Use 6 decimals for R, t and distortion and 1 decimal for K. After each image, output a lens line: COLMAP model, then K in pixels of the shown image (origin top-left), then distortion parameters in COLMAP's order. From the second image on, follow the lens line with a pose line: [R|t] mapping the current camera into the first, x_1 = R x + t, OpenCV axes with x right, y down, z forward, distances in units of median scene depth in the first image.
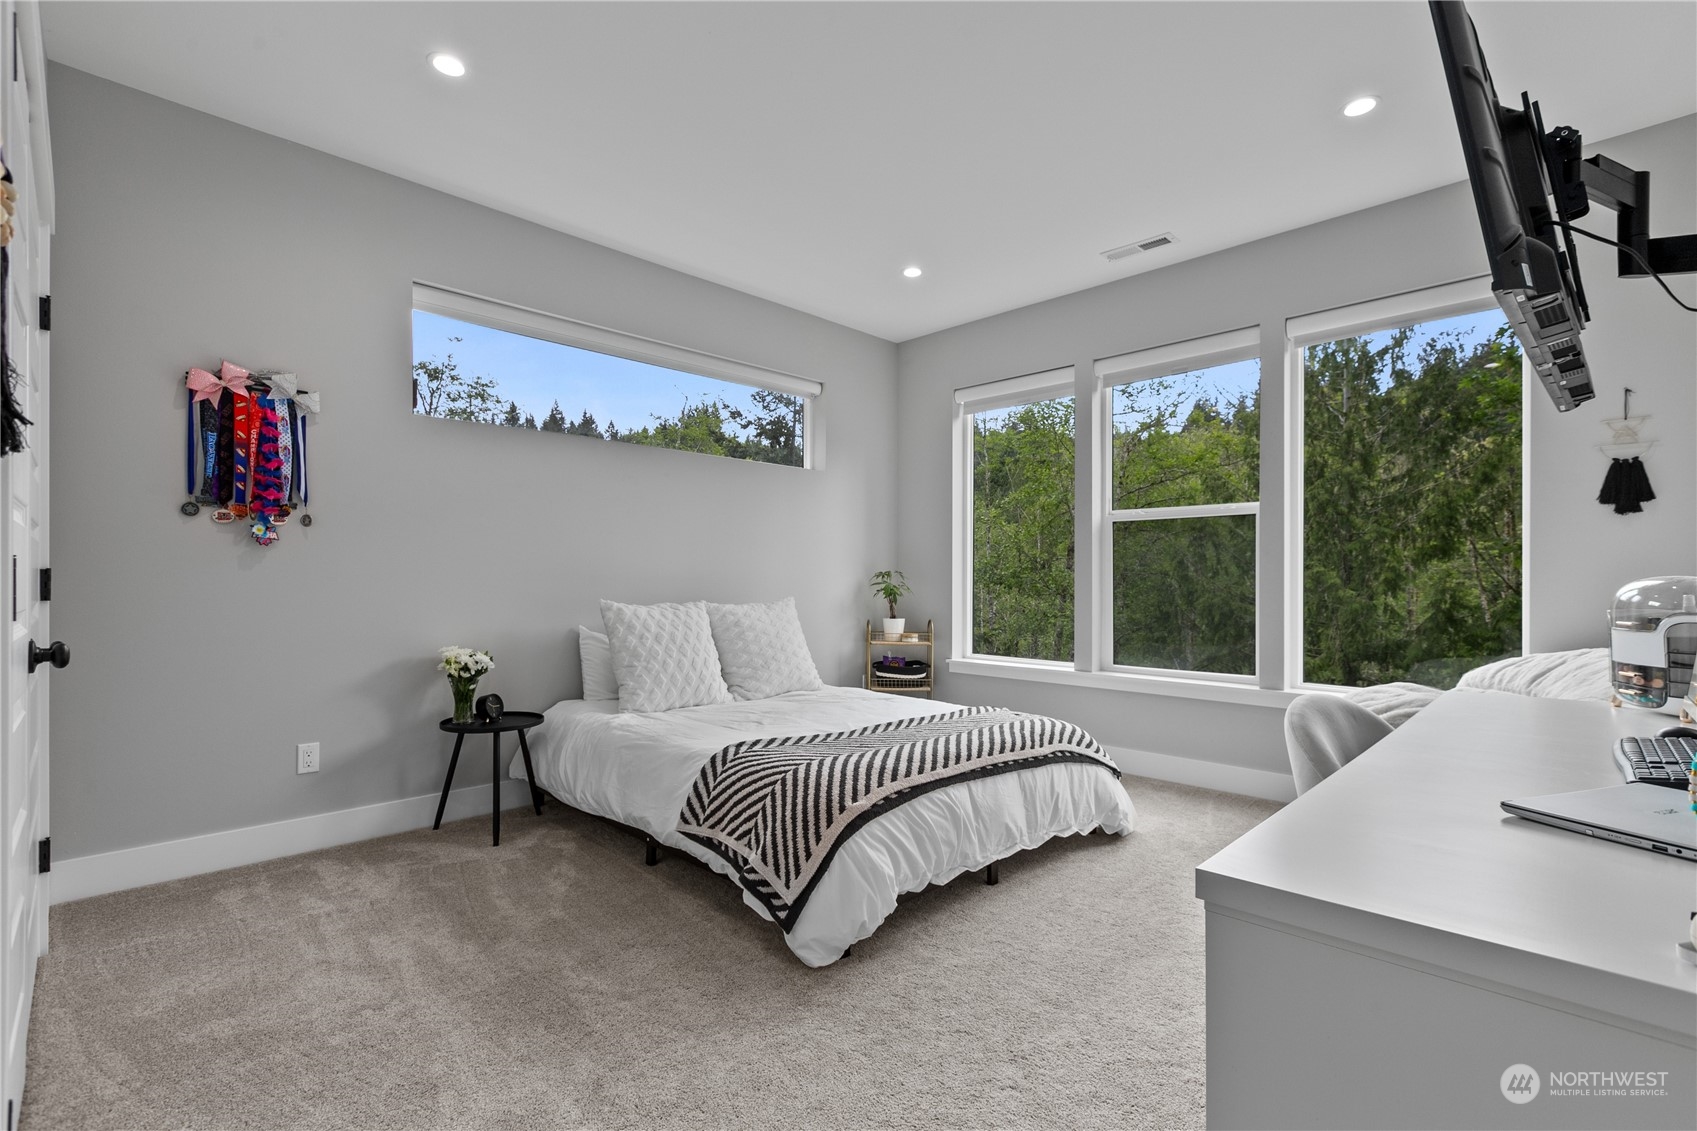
lens RADIAL K [[765.6, 0, 848.4], [0, 765.6, 574.0], [0, 0, 1]] dist [-0.002325, 0.000391]
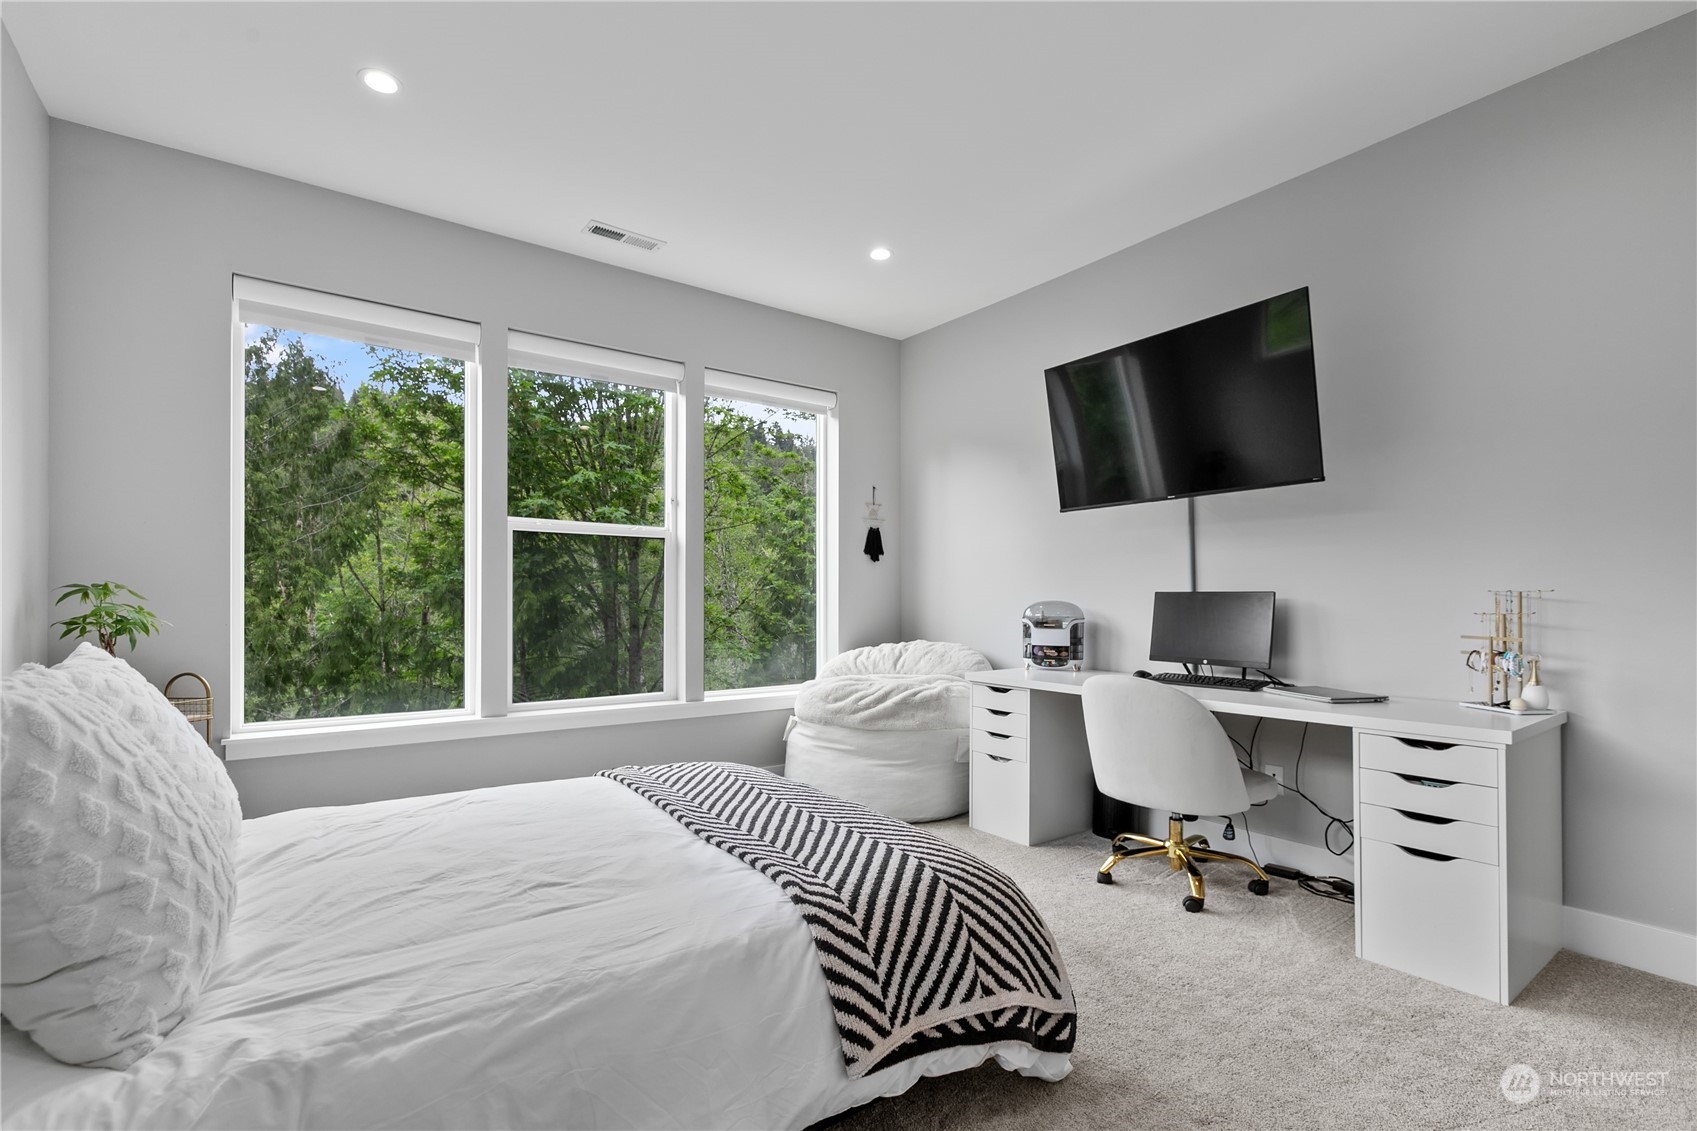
lens RADIAL K [[765.6, 0, 846.4], [0, 765.6, 600.6], [0, 0, 1]] dist [-0.002325, 0.000391]
pose [[0.158007, -0.000077, 0.987438, -0.647721], [-0.011270, 0.999935, 0.001881, 0.003918], [-0.987374, -0.011426, 0.157995, 0.802647]]
